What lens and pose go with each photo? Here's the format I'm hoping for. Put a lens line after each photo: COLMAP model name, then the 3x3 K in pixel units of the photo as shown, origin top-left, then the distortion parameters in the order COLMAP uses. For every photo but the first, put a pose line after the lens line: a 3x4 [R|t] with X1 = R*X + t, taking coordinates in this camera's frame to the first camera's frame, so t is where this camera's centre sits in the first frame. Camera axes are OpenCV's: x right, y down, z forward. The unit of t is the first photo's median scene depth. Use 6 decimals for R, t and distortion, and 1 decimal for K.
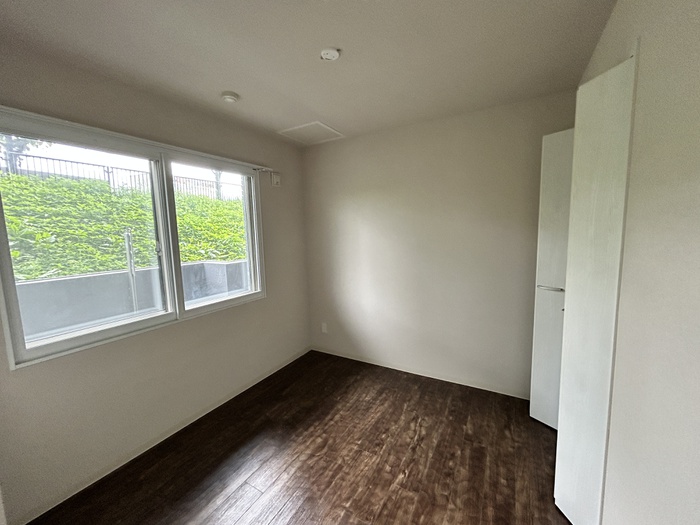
lens RADIAL K [[282.3, 0, 350.0], [0, 282.3, 262.5], [0, 0, 1]] dist [0.000448, 0.000401]
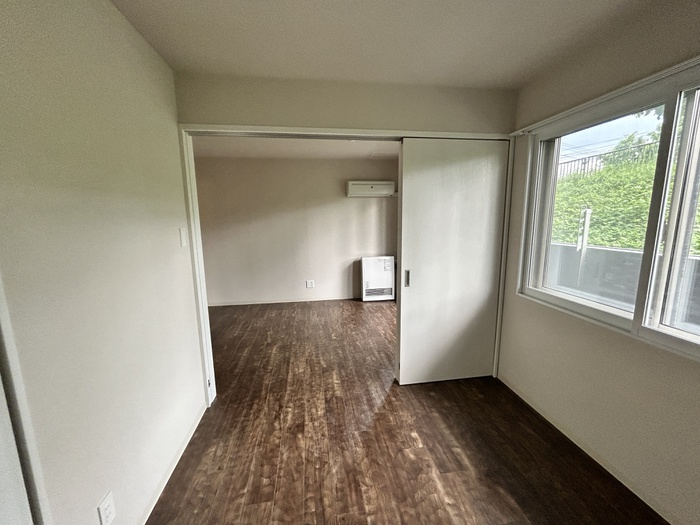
lens RADIAL K [[282.3, 0, 350.0], [0, 282.3, 262.5], [0, 0, 1]] dist [0.000448, 0.000401]
pose [[-0.782154, 0.139377, -0.607296, 0.488746], [-0.029627, 0.965239, 0.259685, -0.181803], [0.622380, 0.221107, -0.750836, 1.493632]]
